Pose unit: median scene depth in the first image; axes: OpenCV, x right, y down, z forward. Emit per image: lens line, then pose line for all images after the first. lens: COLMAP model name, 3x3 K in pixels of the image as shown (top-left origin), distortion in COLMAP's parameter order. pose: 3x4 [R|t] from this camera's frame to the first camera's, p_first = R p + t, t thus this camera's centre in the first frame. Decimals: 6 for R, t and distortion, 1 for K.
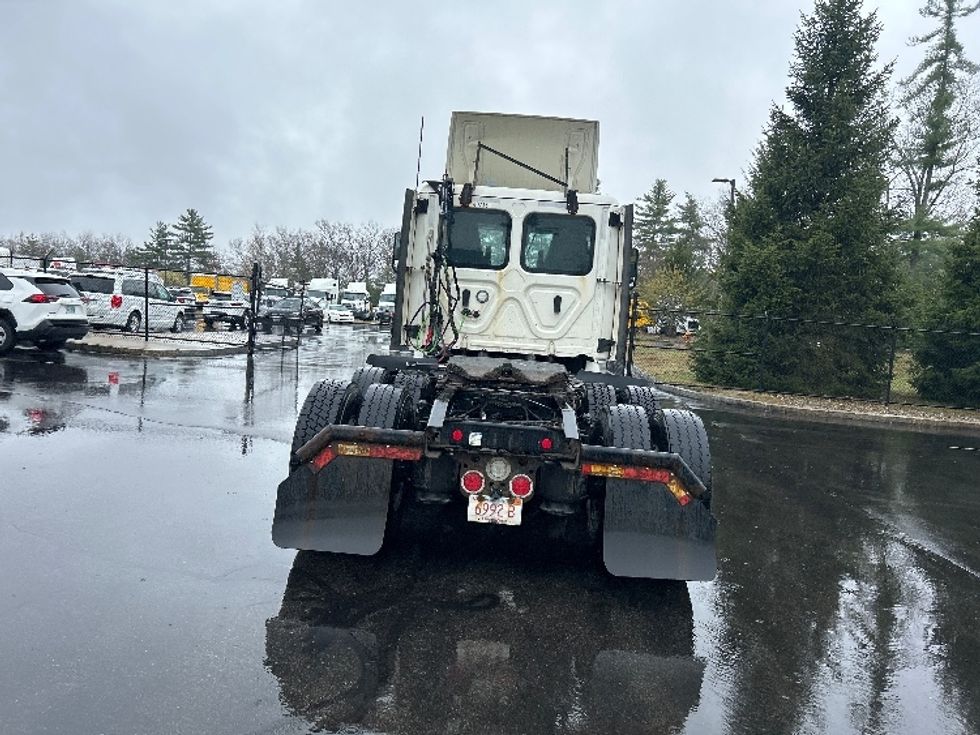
lens RADIAL K [[726.8, 0, 493.4], [0, 726.8, 379.4], [0, 0, 1]] dist [0.021945, -0.003152]
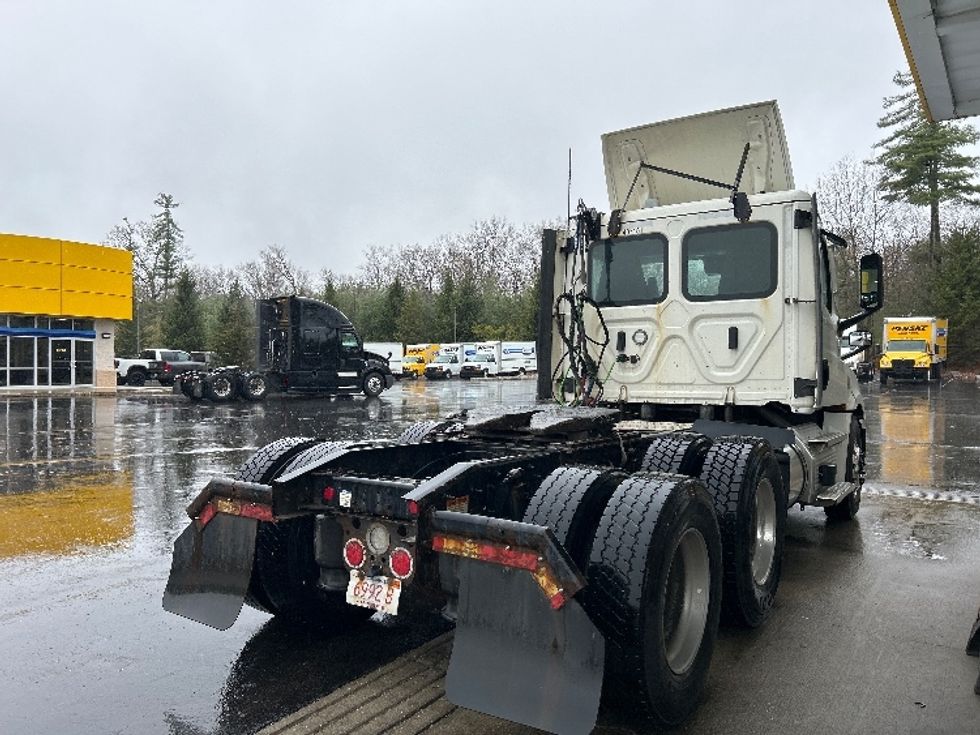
lens RADIAL K [[731.3, 0, 438.1], [0, 731.3, 371.2], [0, 0, 1]] dist [0.000467, -0.000519]
pose [[0.834873, -0.072627, -0.545630, 0.249601], [0.012055, 0.993432, -0.113788, 0.017235], [0.550311, 0.088421, 0.830265, 0.181902]]
